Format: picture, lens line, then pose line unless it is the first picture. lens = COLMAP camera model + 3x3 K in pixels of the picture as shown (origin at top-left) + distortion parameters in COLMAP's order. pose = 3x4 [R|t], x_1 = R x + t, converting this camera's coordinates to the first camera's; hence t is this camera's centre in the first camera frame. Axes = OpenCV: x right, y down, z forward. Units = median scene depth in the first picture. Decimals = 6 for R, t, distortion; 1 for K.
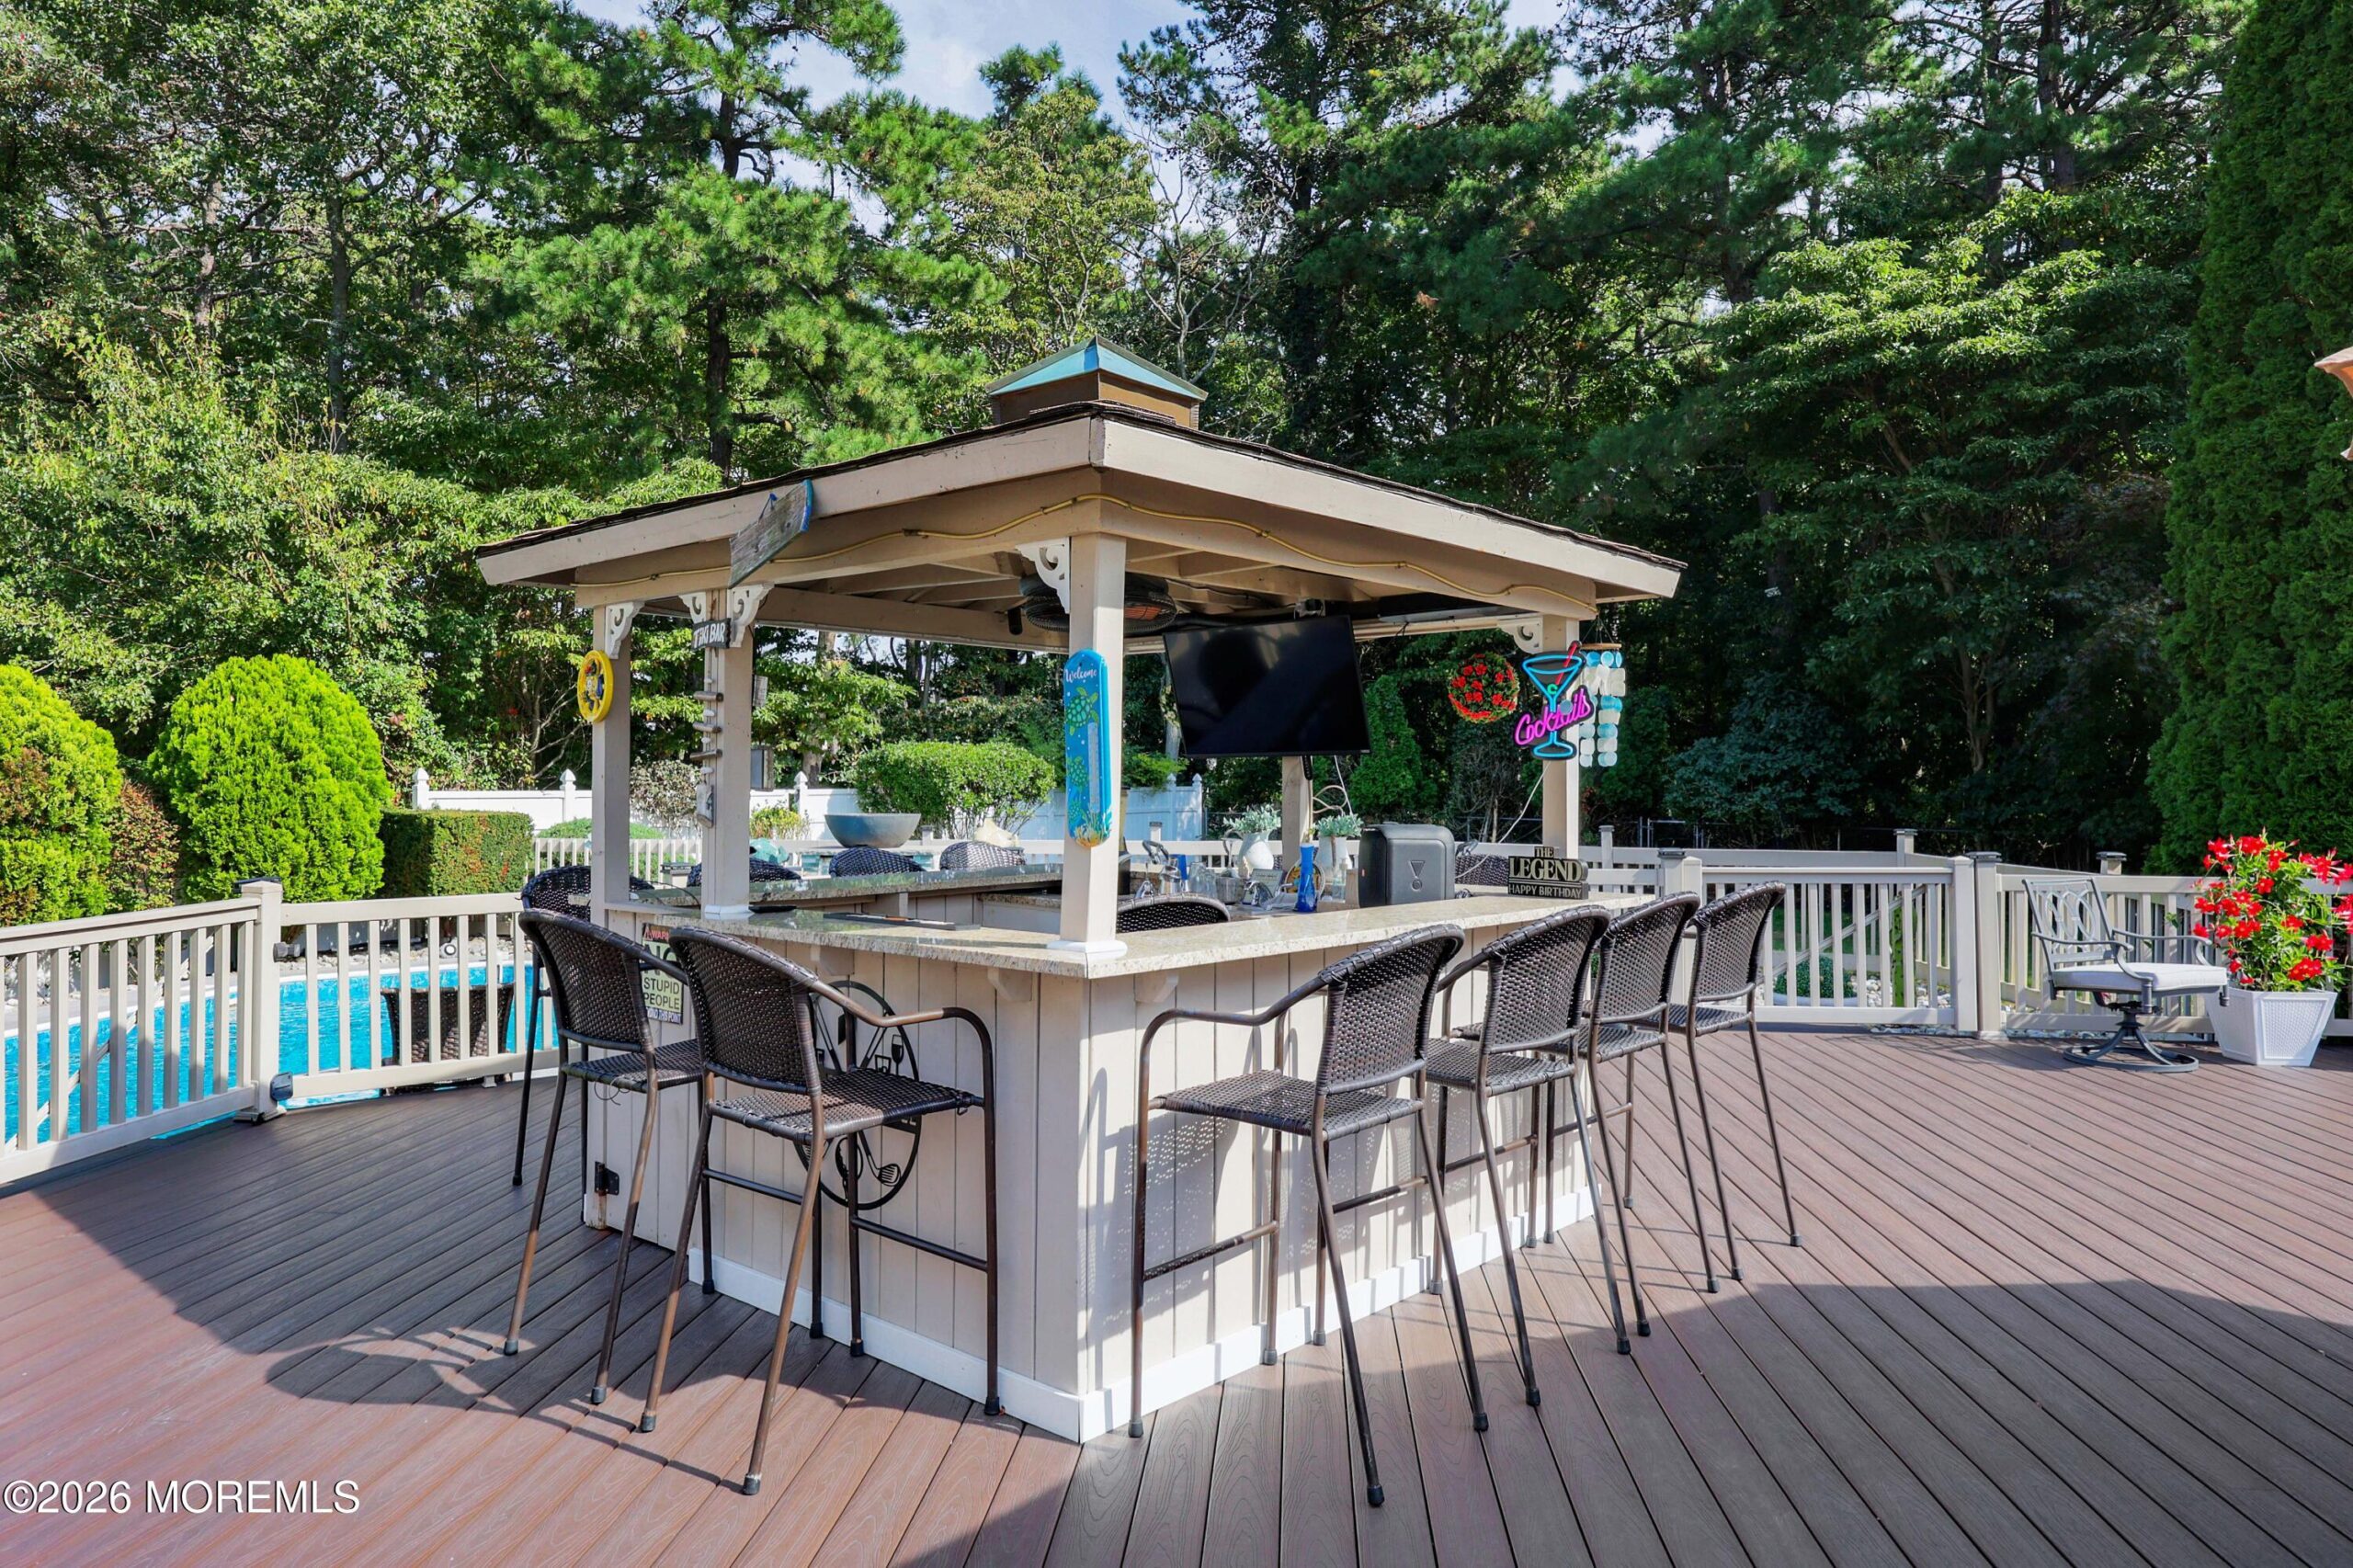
lens RADIAL K [[1515.2, 0, 1175.1], [0, 1515.2, 751.1], [0, 0, 1]] dist [0.040608, -0.040671]
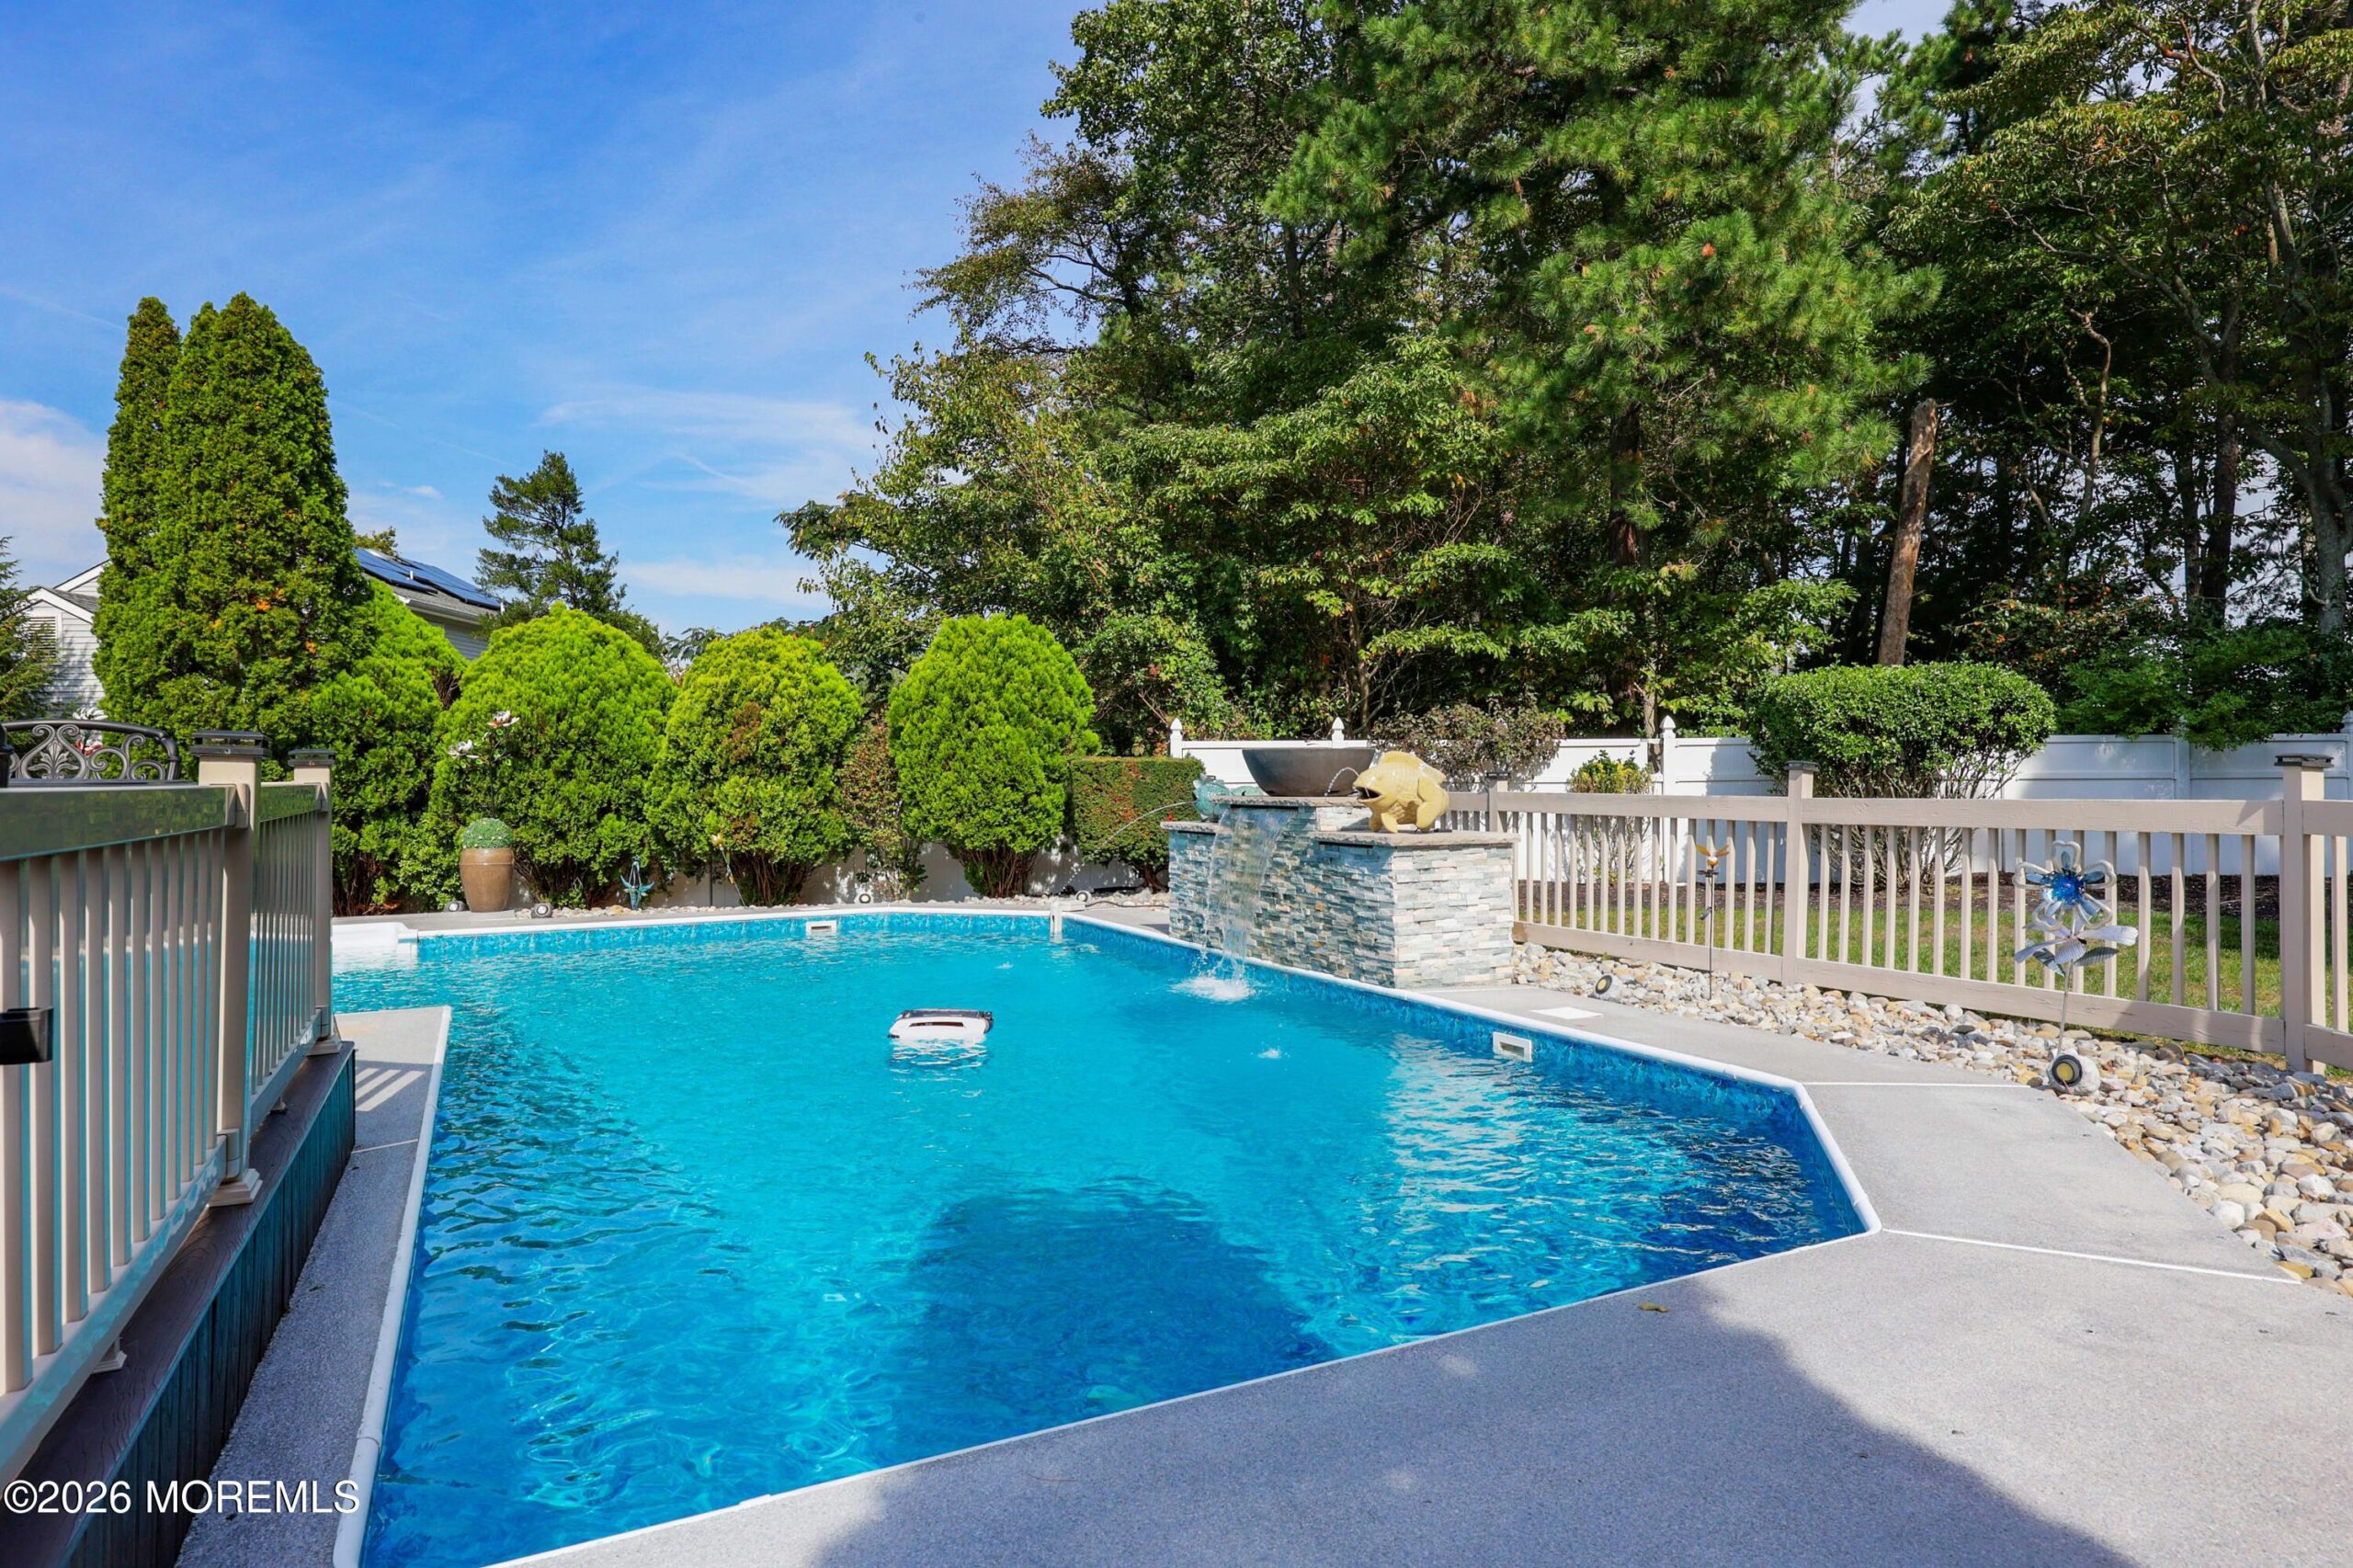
lens RADIAL K [[1348.4, 0, 1176.5], [0, 1348.4, 784.0], [0, 0, 1]] dist [-0.006661, -0.002033]
pose [[0.534345, 0.003420, -0.845260, 0.235587], [0.021085, 0.999627, 0.017374, 0.036233], [0.845003, -0.027106, 0.534073, 0.491634]]
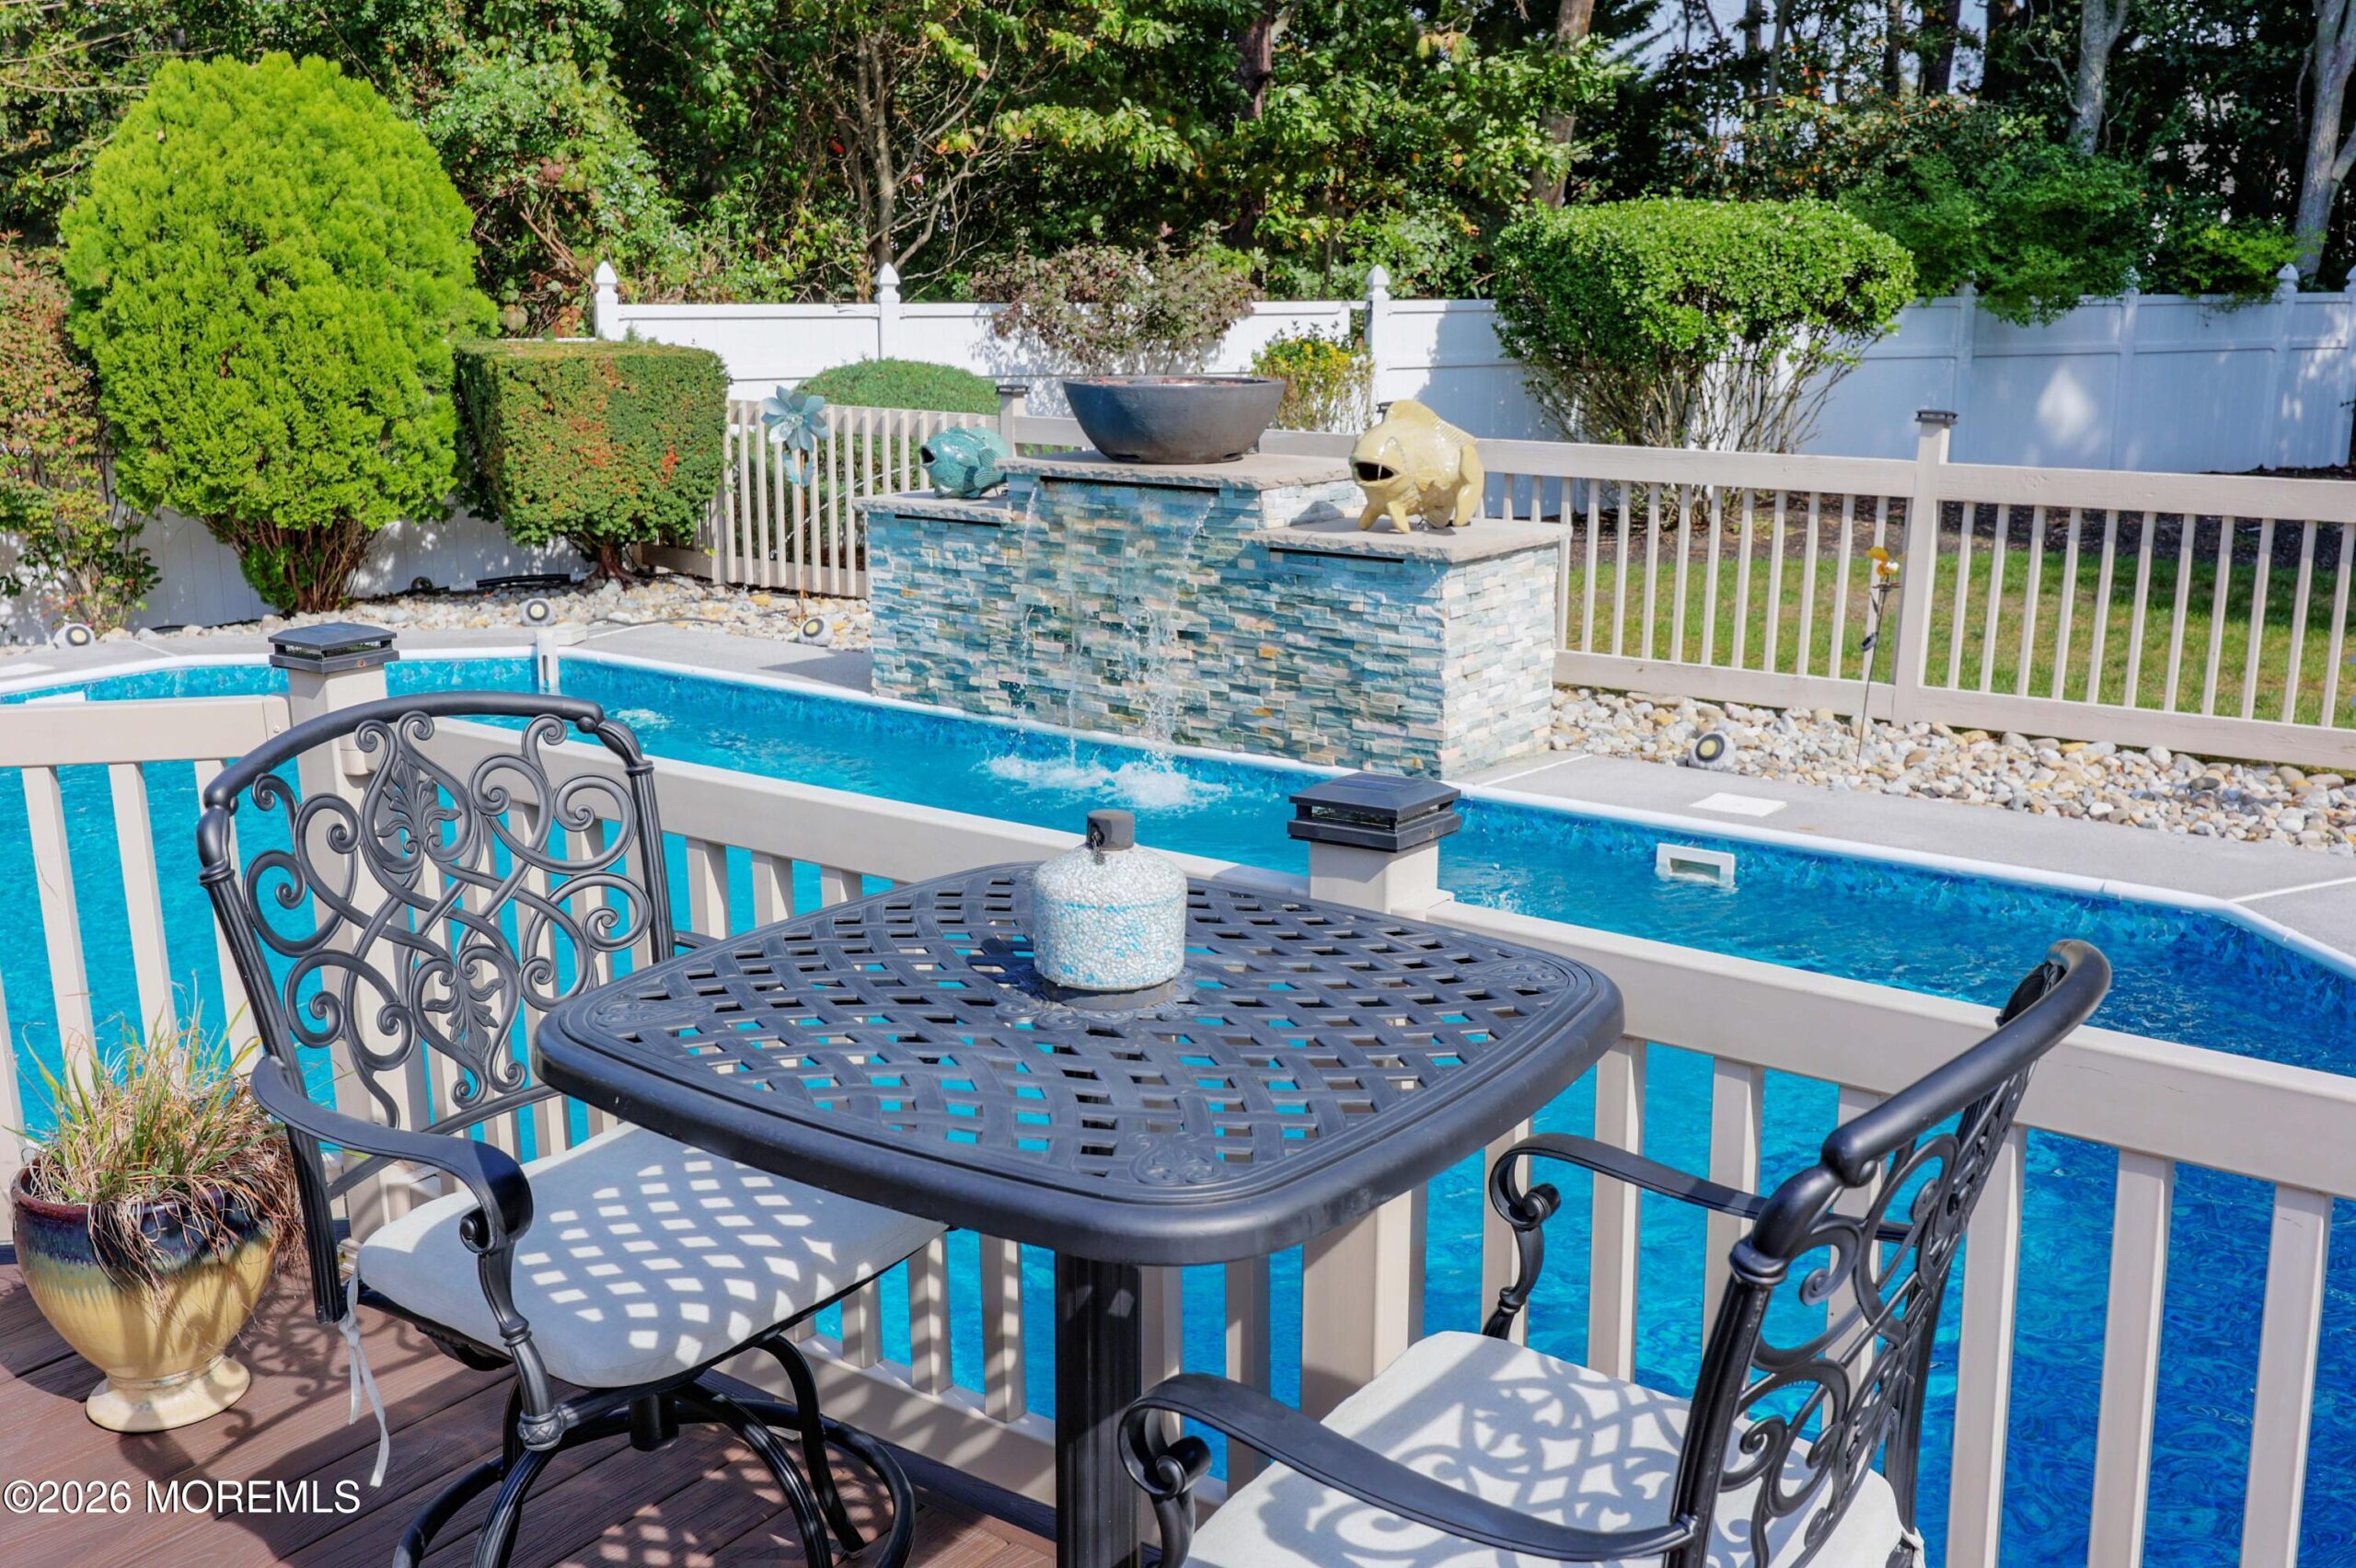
lens RADIAL K [[2214.2, 0, 1178.0], [0, 2214.2, 784.0], [0, 0, 1]] dist [0.000670, 0.006746]
pose [[0.859543, 0.117310, -0.497417, 0.094061], [0.009347, 0.969528, 0.244804, 0.000193], [0.510977, -0.215069, 0.832254, 0.375480]]
